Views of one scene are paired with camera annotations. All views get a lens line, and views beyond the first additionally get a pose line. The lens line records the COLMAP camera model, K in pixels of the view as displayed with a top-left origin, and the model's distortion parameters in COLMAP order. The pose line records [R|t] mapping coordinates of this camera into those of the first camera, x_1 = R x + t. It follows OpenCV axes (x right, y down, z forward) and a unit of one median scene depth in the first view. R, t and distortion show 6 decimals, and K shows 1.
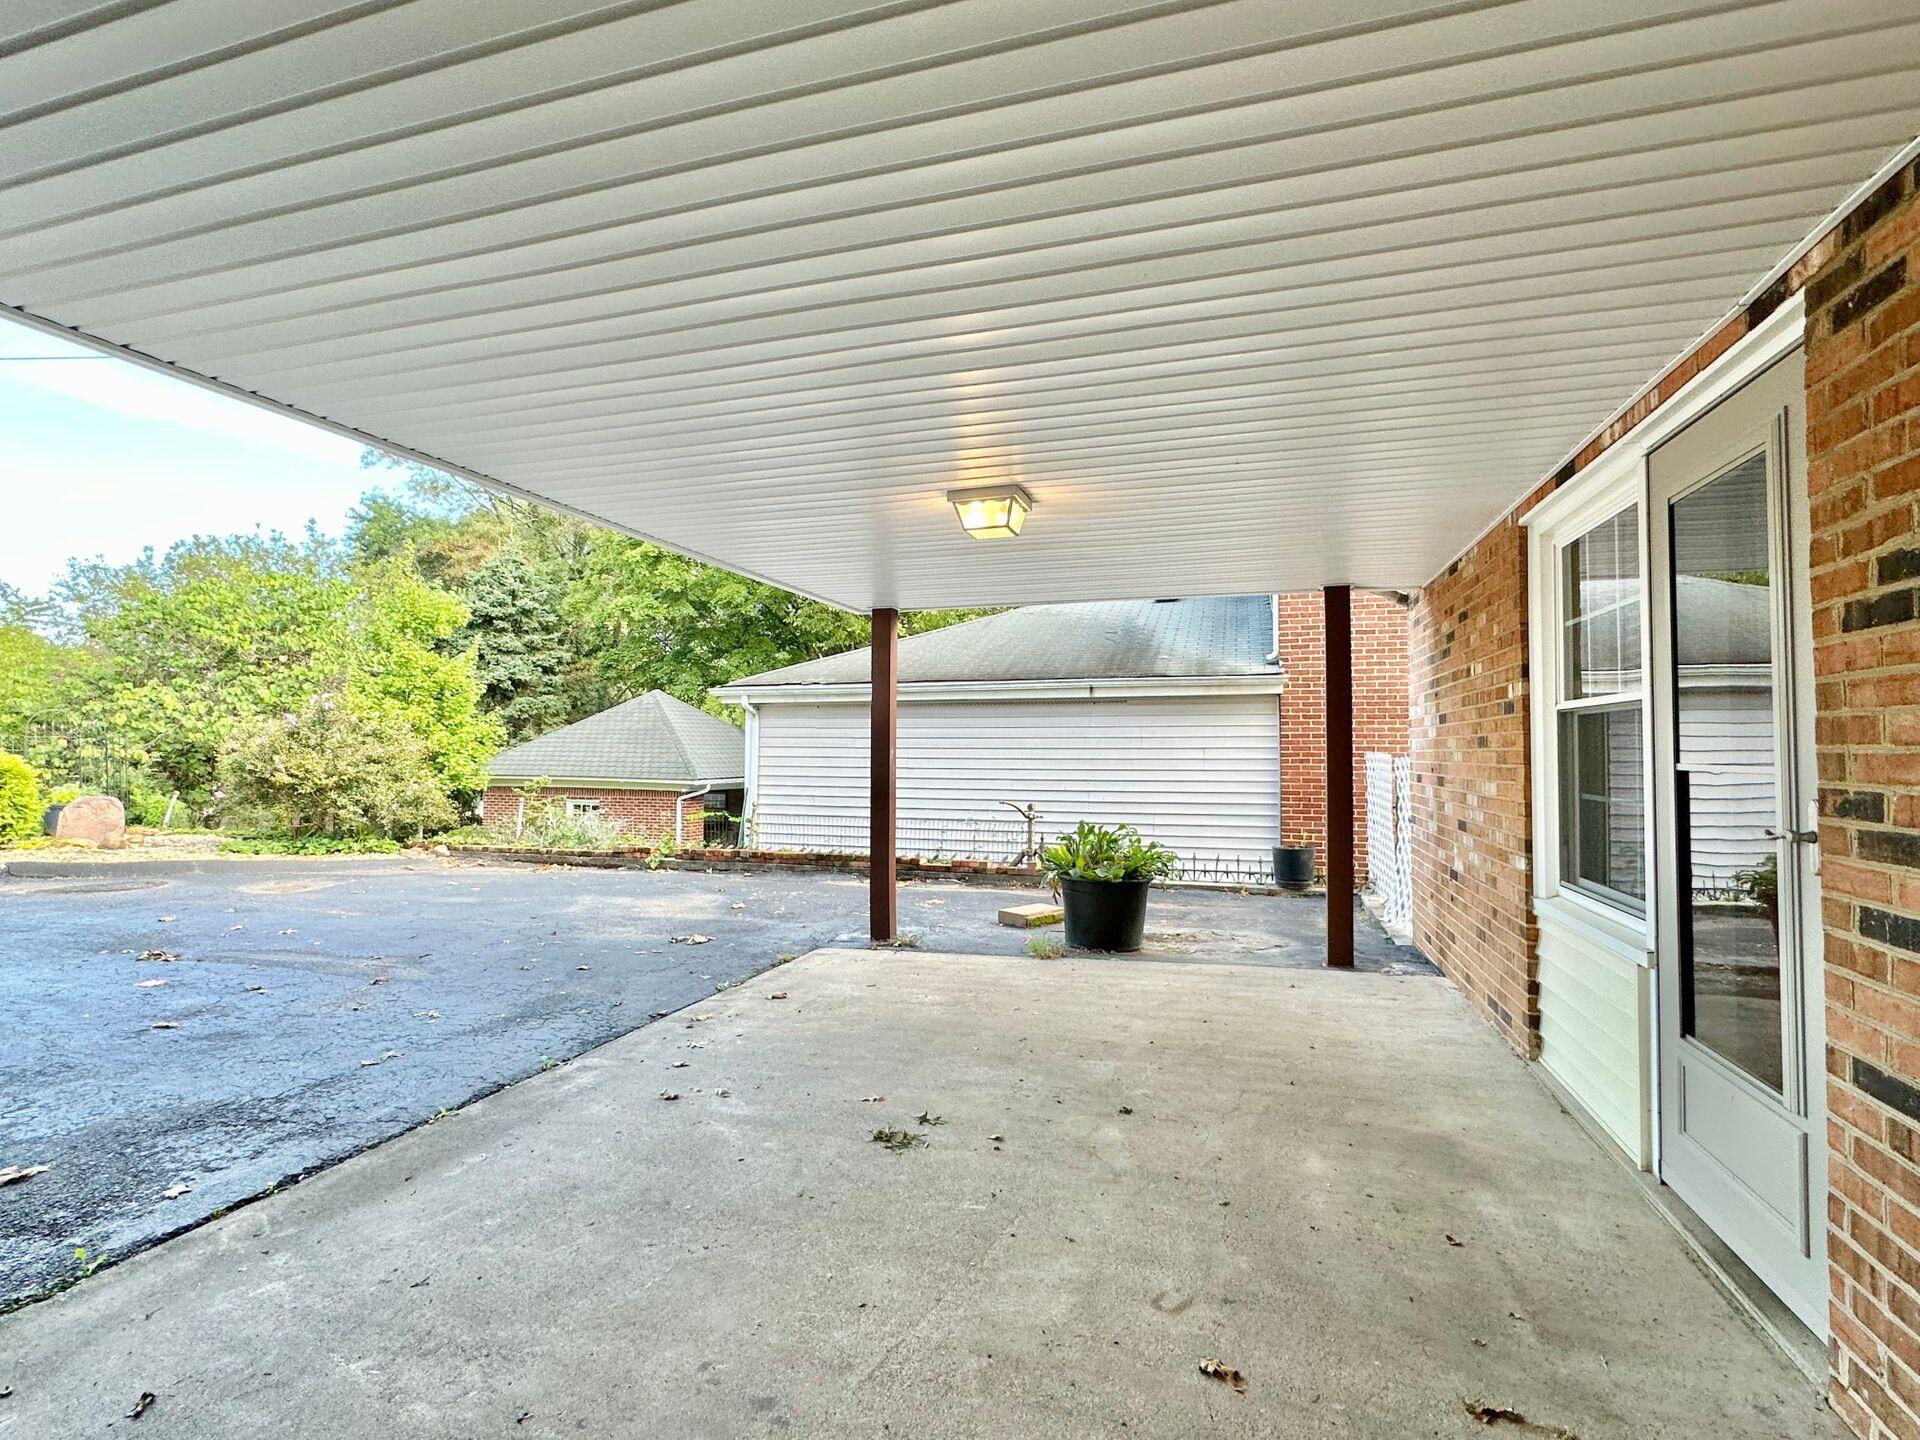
lens RADIAL K [[926.3, 0, 952.1], [0, 926.3, 722.2], [0, 0, 1]] dist [-0.003036, -0.000203]
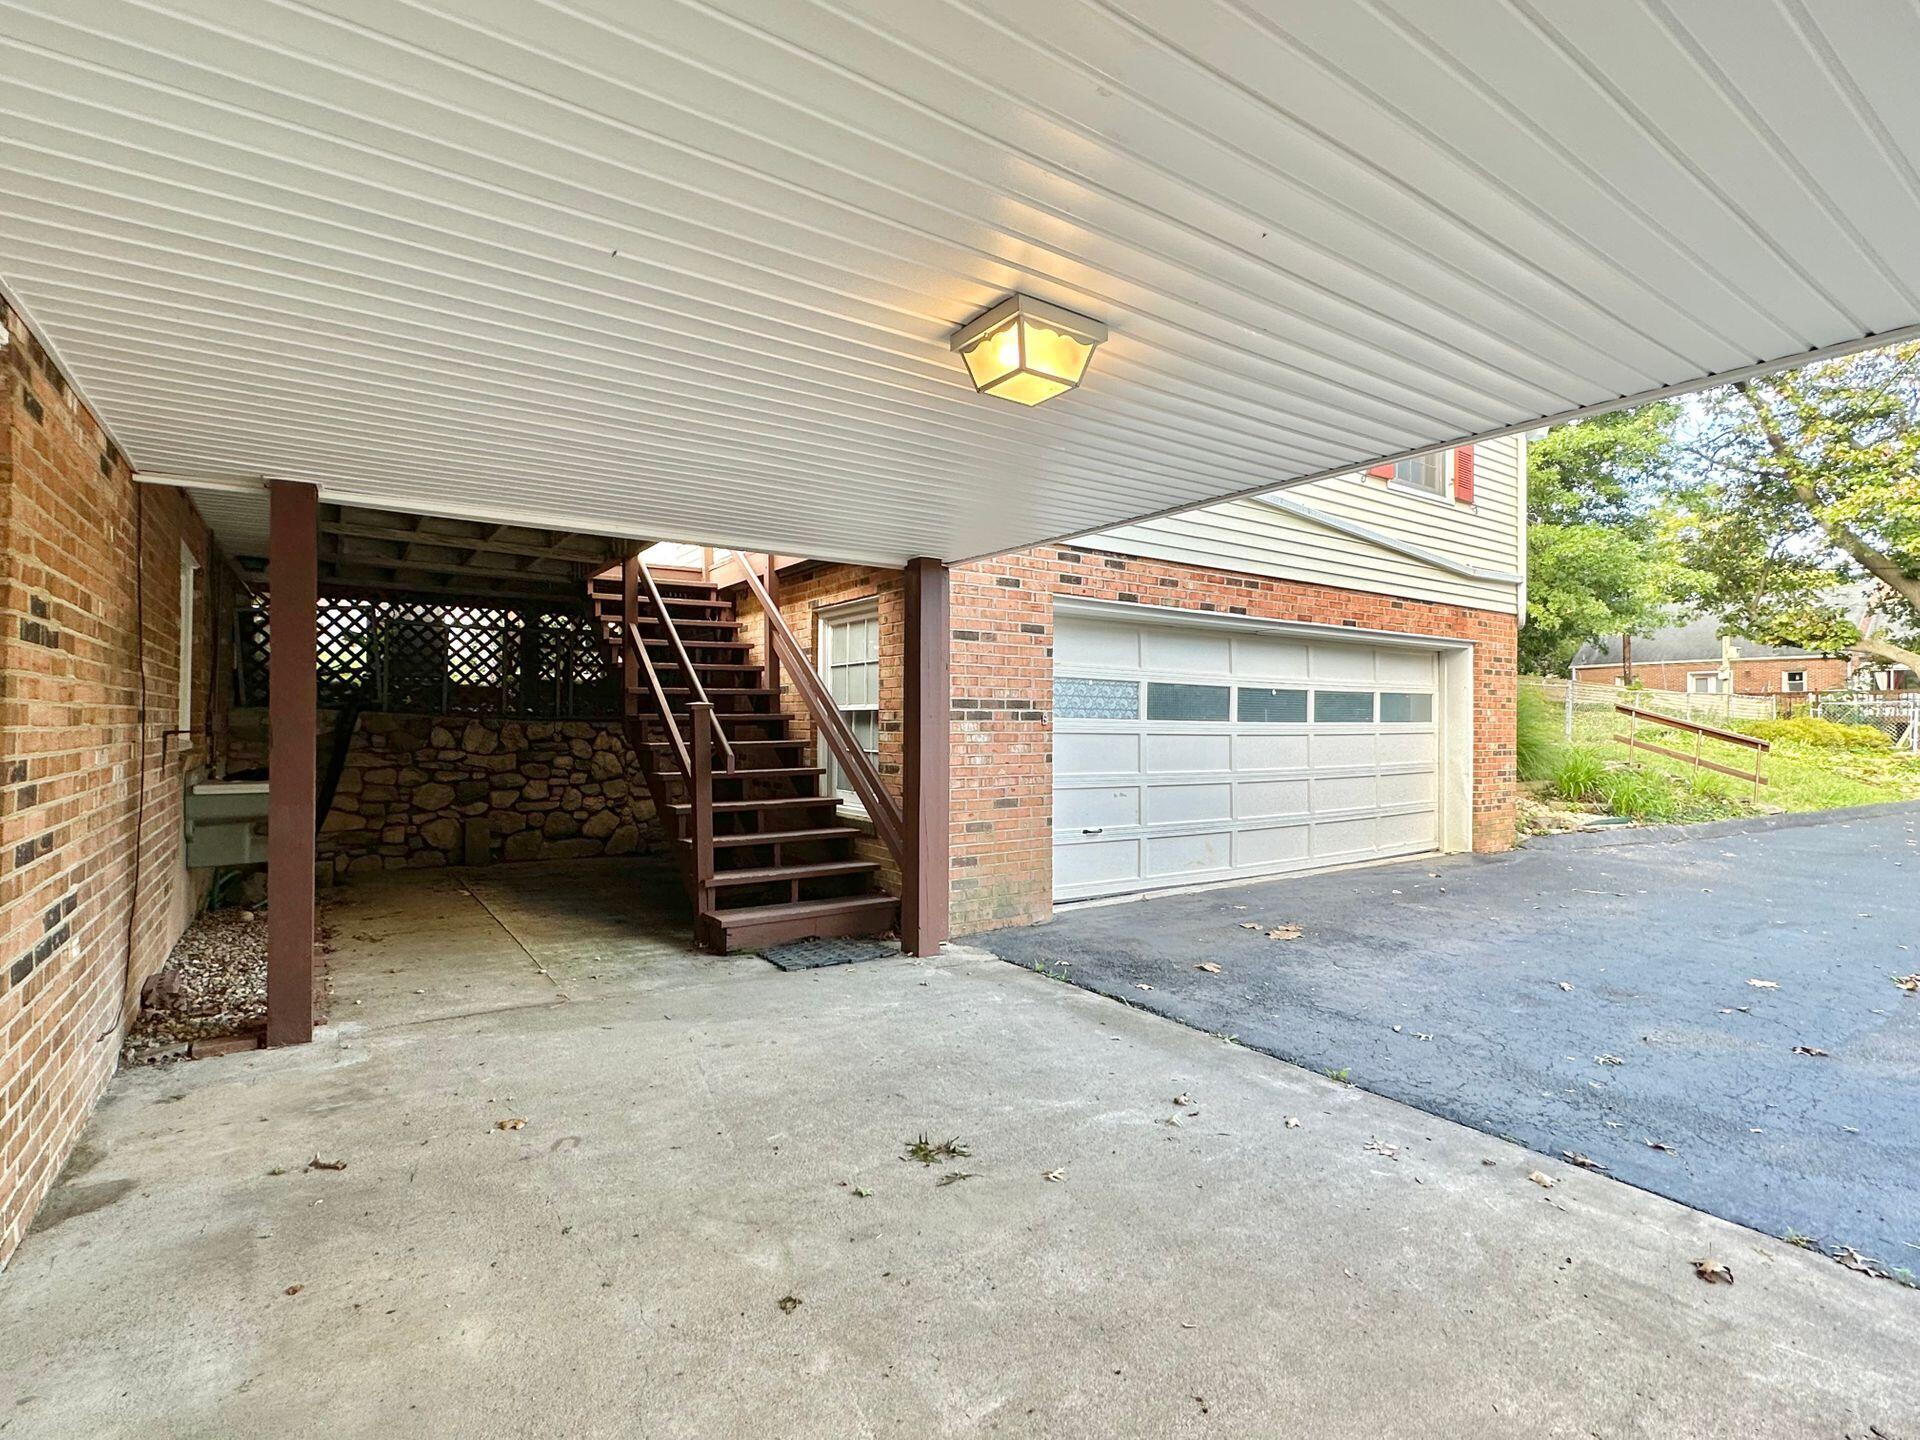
lens RADIAL K [[926.3, 0, 952.1], [0, 926.3, 722.2], [0, 0, 1]] dist [-0.003036, -0.000203]
pose [[-0.616877, -0.006781, -0.787030, 0.588207], [0.014787, 0.999687, -0.020204, 0.033536], [0.786921, -0.024101, -0.616583, 1.410970]]
